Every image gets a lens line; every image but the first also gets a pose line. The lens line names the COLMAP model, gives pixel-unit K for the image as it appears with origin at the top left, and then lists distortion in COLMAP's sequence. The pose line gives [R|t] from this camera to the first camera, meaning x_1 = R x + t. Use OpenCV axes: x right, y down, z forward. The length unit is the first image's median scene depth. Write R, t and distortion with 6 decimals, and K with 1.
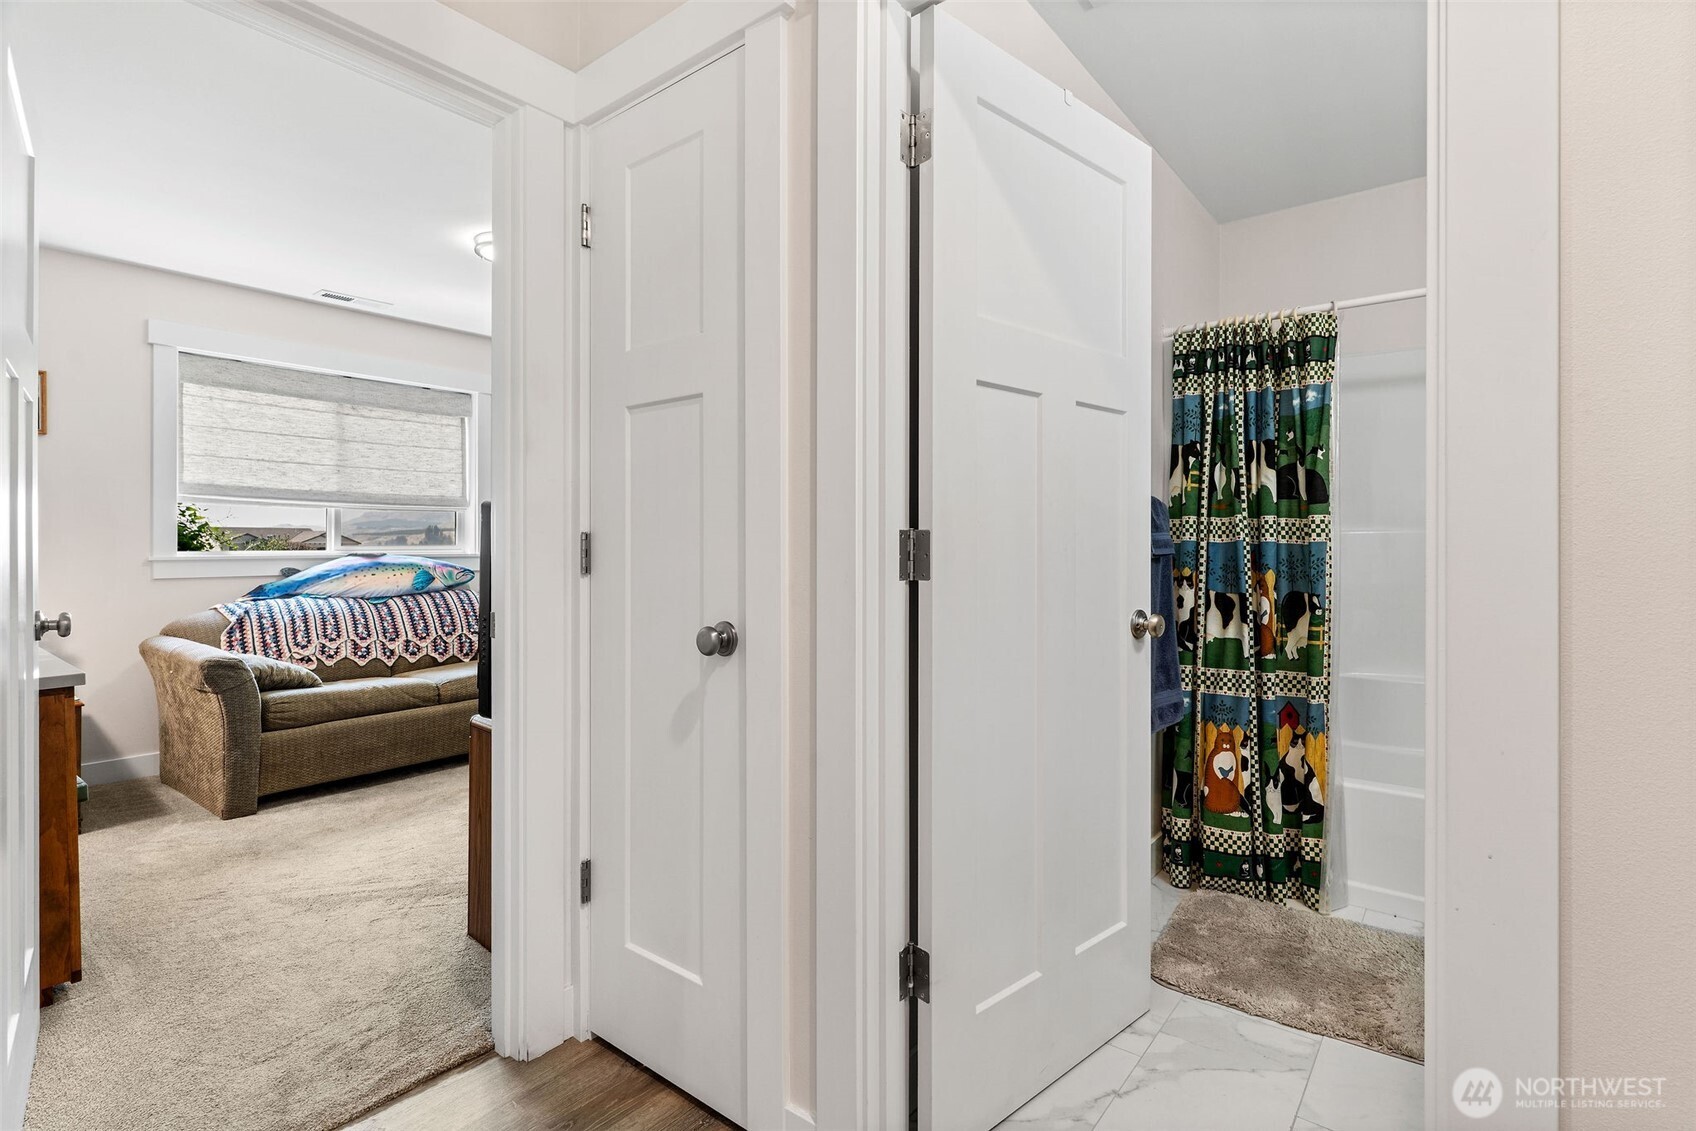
lens RADIAL K [[806.9, 0, 865.0], [0, 806.9, 543.3], [0, 0, 1]] dist [0.004984, -0.002273]
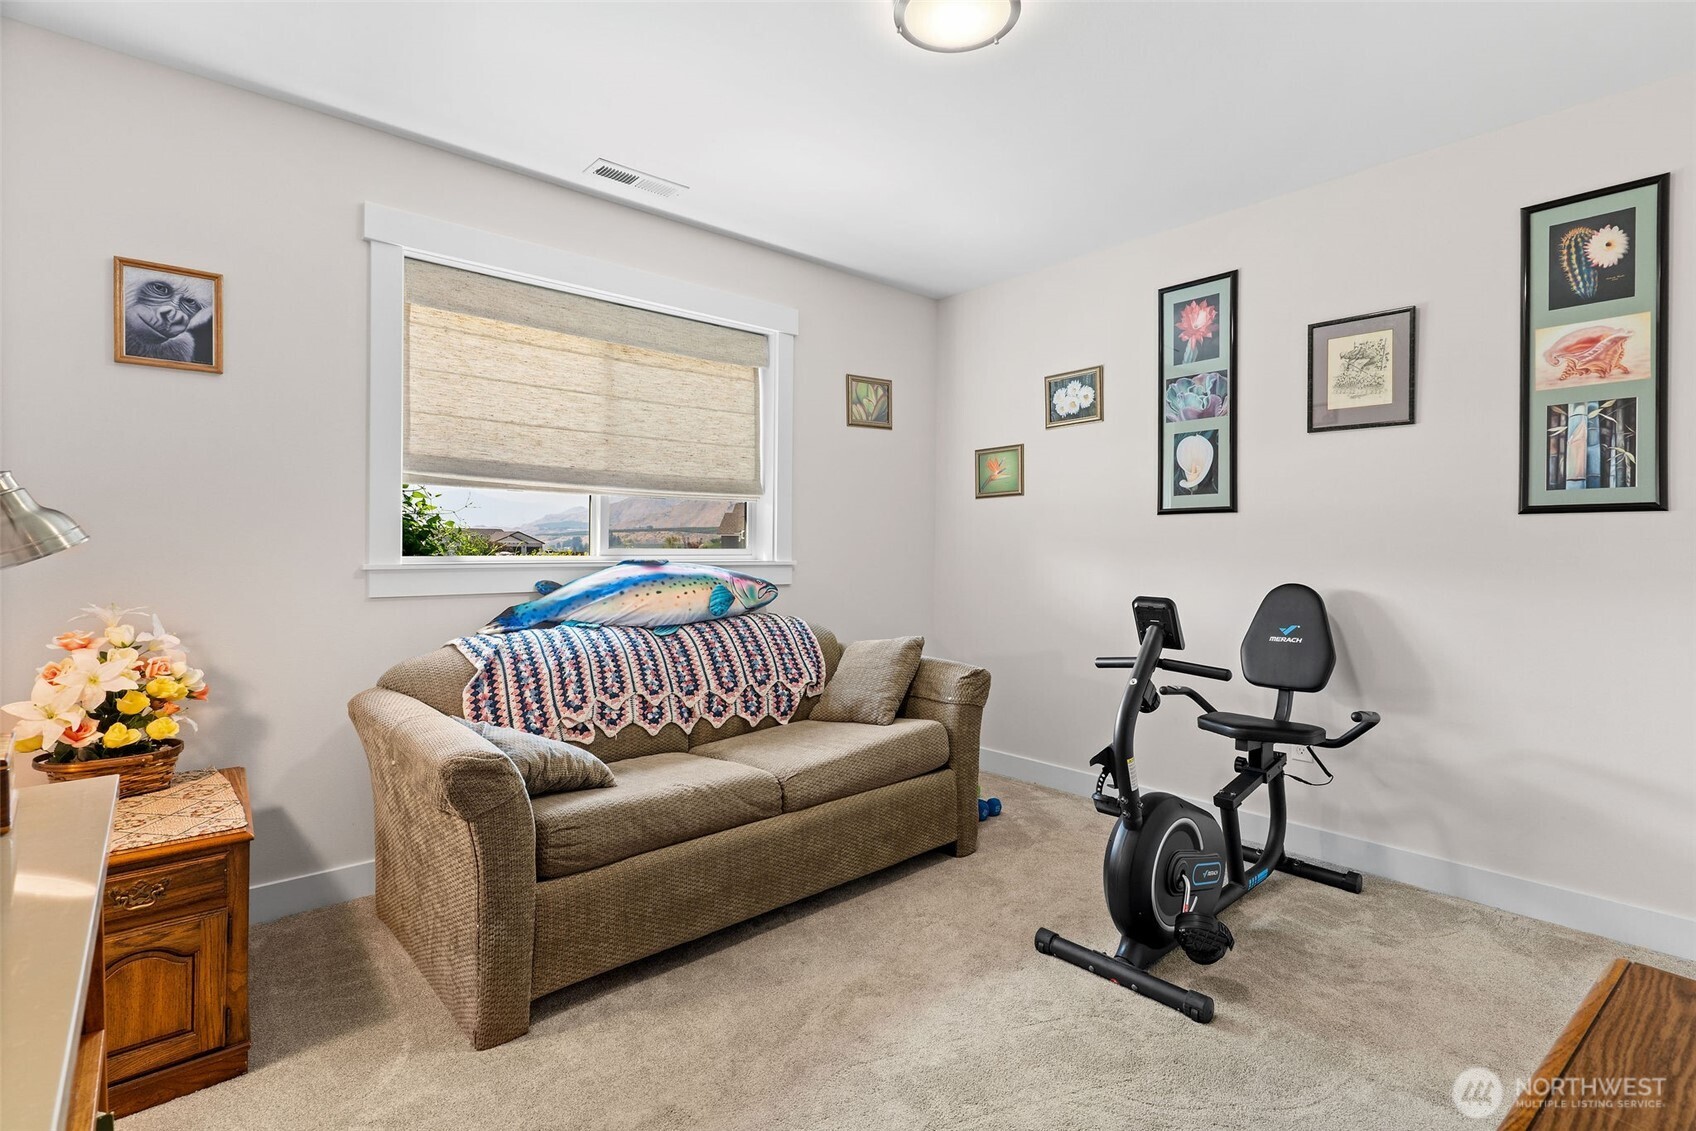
lens RADIAL K [[806.9, 0, 871.1], [0, 806.9, 543.8], [0, 0, 1]] dist [0.004984, -0.002273]
pose [[0.985530, 0.003919, -0.169456, -0.343710], [-0.004318, 0.999989, -0.001983, -0.000973], [0.169447, 0.002686, 0.985536, 0.395369]]
